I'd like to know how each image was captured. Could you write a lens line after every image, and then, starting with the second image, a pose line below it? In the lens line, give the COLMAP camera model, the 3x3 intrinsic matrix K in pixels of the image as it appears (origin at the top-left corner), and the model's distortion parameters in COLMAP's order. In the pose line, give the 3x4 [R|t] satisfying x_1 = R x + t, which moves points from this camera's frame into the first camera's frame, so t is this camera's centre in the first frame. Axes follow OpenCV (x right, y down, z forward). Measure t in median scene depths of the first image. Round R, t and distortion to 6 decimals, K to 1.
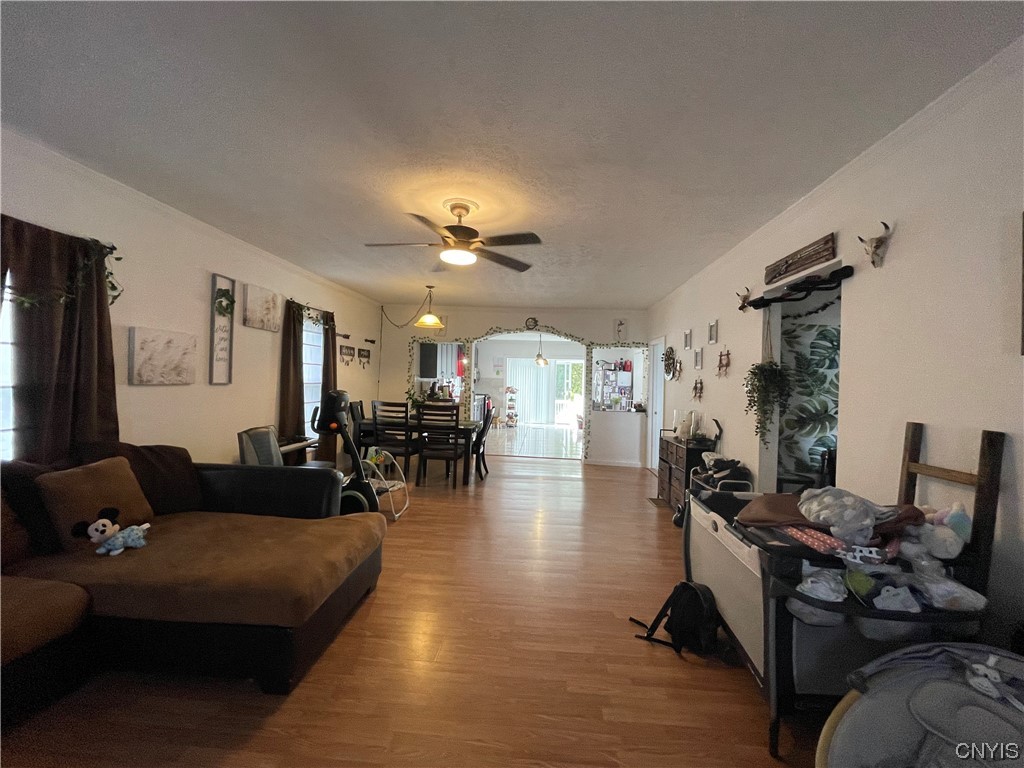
lens RADIAL K [[414.2, 0, 511.9], [0, 414.2, 384.2], [0, 0, 1]] dist [0.002139, -0.001243]
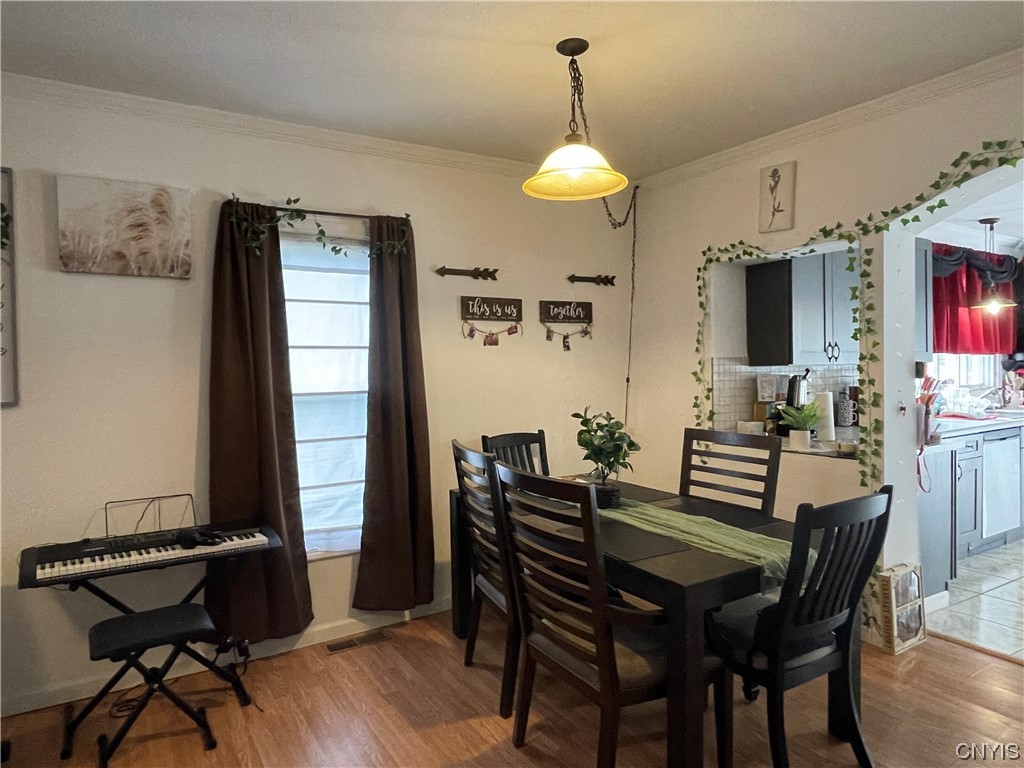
lens RADIAL K [[634.4, 0, 499.0], [0, 634.4, 387.8], [0, 0, 1]] dist [0.000205, -0.007845]
pose [[0.582824, -0.012058, -0.812509, 0.118775], [0.025903, 0.999657, 0.003746, -0.005552], [0.812185, -0.023230, 0.582937, 0.677785]]
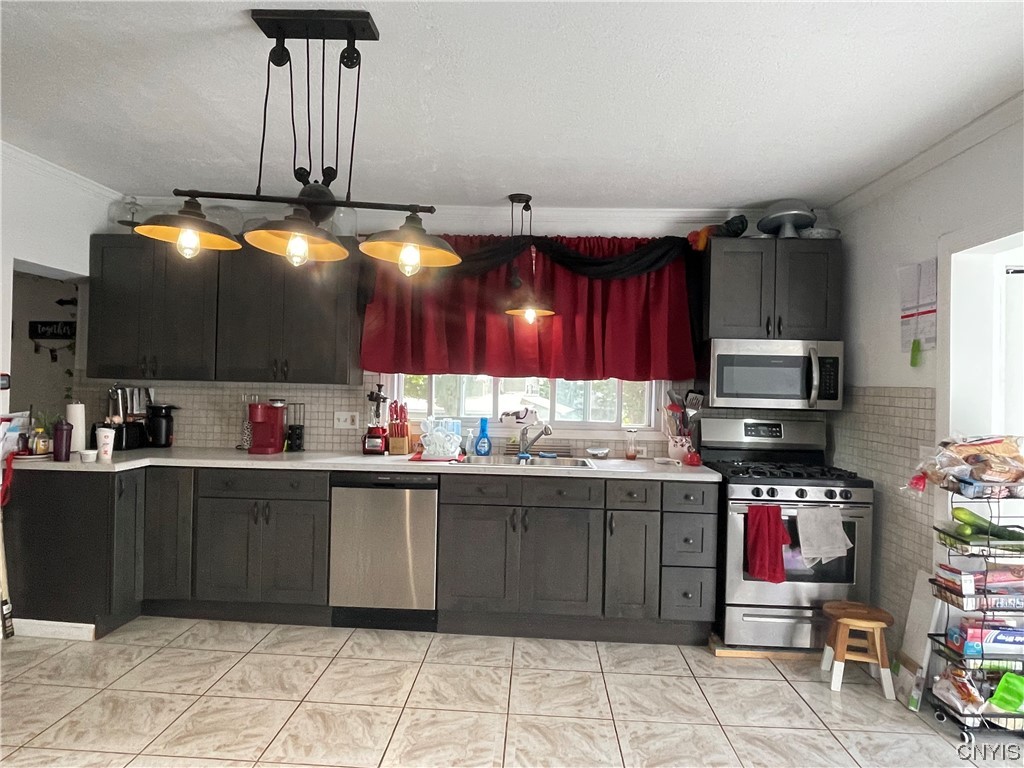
lens RADIAL K [[634.4, 0, 506.3], [0, 634.4, 383.3], [0, 0, 1]] dist [0.000205, -0.007845]
pose [[0.026228, -0.035399, -0.999029, 0.451539], [-0.032225, 0.998823, -0.036238, -0.002617], [0.999136, 0.033144, 0.025056, 1.737600]]
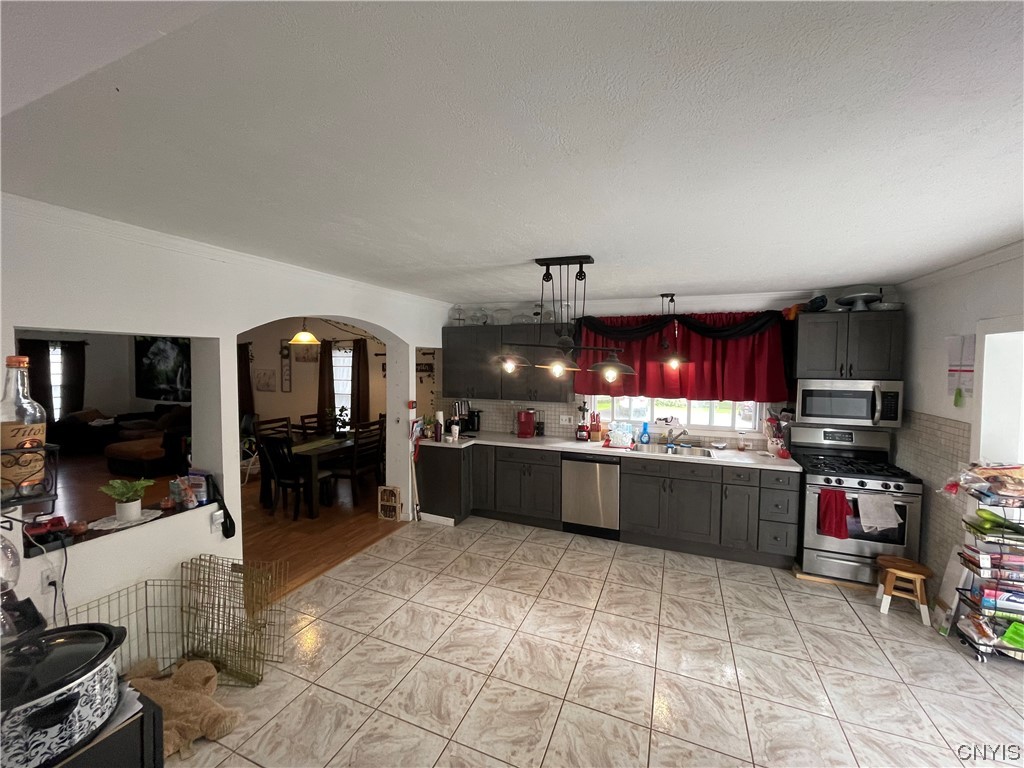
lens RADIAL K [[414.2, 0, 510.0], [0, 414.2, 381.5], [0, 0, 1]] dist [0.002139, -0.001243]
pose [[-0.308693, 0.011547, -0.951092, 0.583334], [-0.023313, 0.999534, 0.019702, -0.075341], [0.950876, 0.028255, -0.308280, 1.727704]]
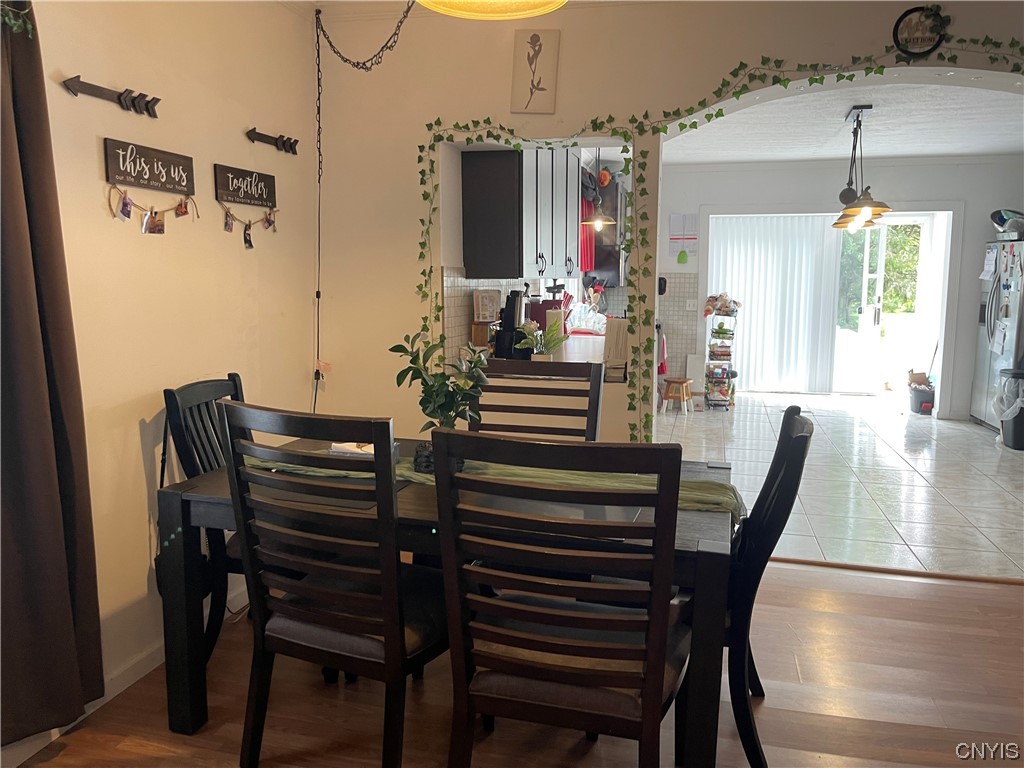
lens RADIAL K [[781.8, 0, 518.1], [0, 781.8, 379.2], [0, 0, 1]] dist [0.060168, -0.083374]
pose [[0.985484, 0.000733, -0.169764, -0.123501], [0.019504, 0.992881, 0.117506, -0.011506], [0.168642, -0.119111, 0.978454, 0.618433]]
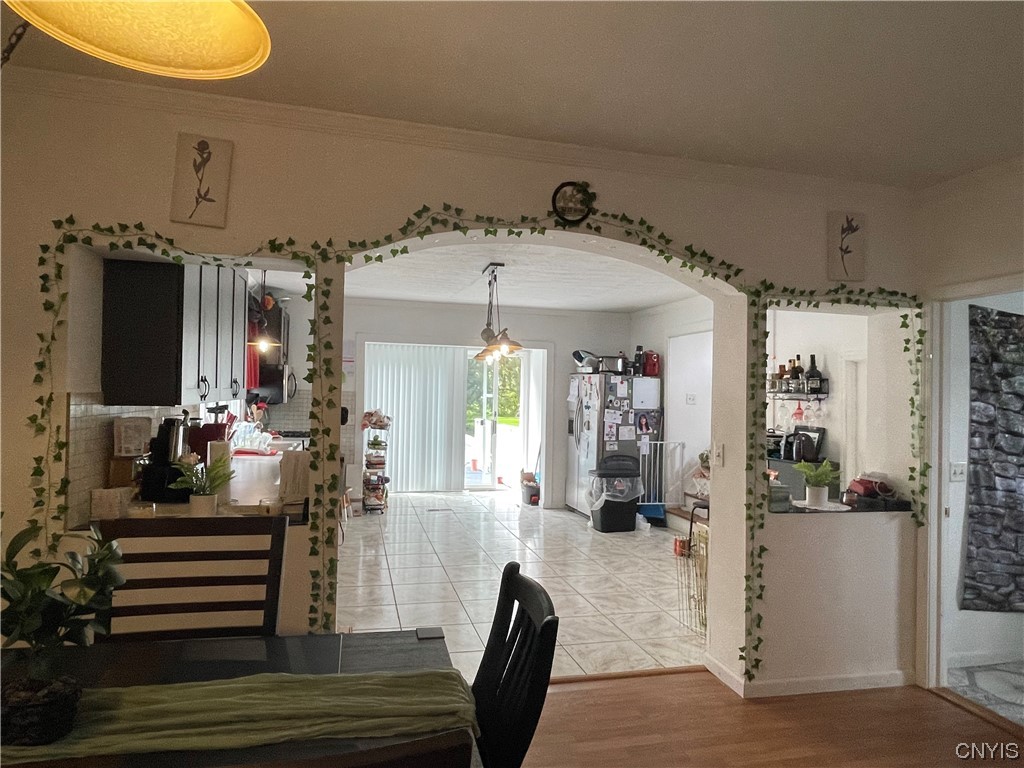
lens RADIAL K [[634.4, 0, 511.3], [0, 634.4, 383.9], [0, 0, 1]] dist [0.000205, -0.007845]
pose [[0.948926, 0.001139, 0.315496, -0.149666], [0.002292, 0.999942, -0.010503, -0.030215], [-0.315490, 0.010689, 0.948869, 0.762725]]
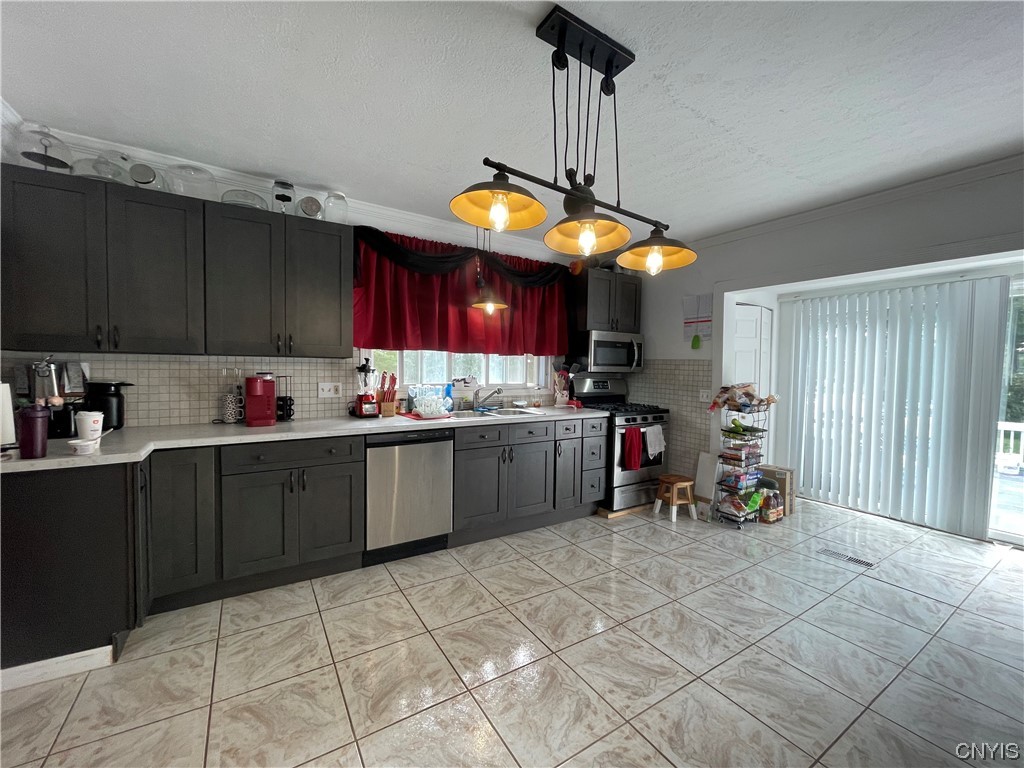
lens RADIAL K [[414.2, 0, 509.6], [0, 414.2, 382.6], [0, 0, 1]] dist [0.002139, -0.001243]
pose [[0.593804, 0.013128, -0.804503, 0.293797], [-0.006706, 0.999913, 0.011366, 0.001889], [0.804582, -0.001354, 0.593840, 1.446477]]
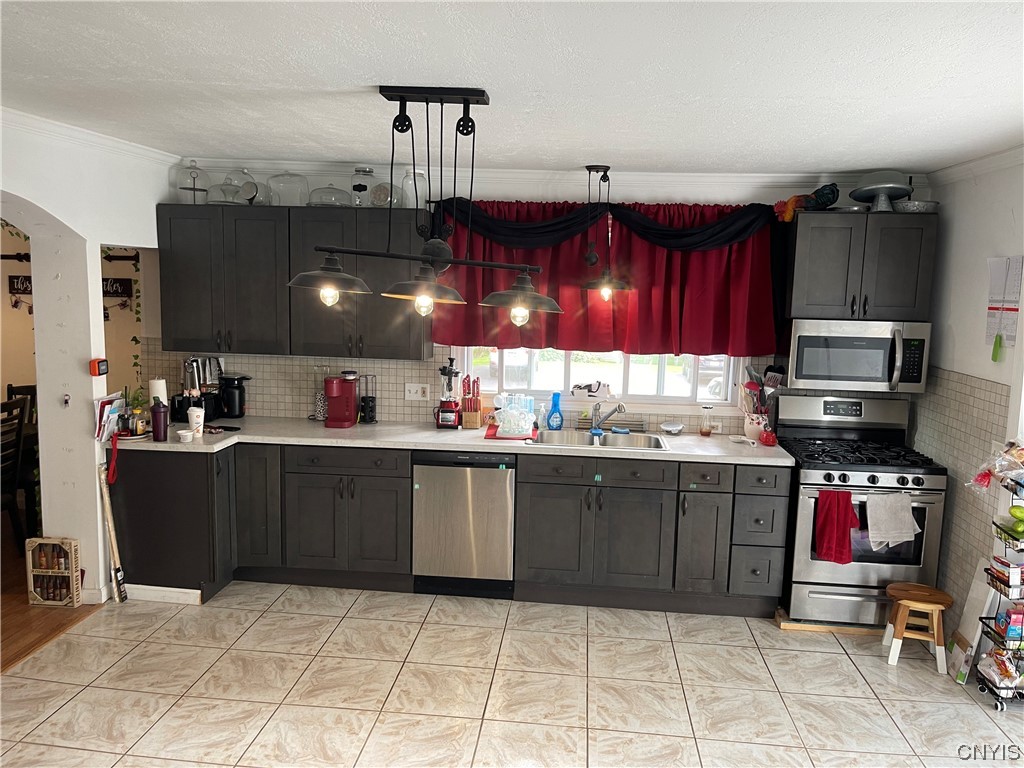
lens RADIAL K [[781.8, 0, 515.6], [0, 781.8, 388.4], [0, 0, 1]] dist [0.060168, -0.083374]
pose [[-0.018126, 0.102710, -0.994546, 0.602555], [-0.034977, 0.994036, 0.103295, -0.079558], [0.999224, 0.036659, -0.014426, 1.699534]]
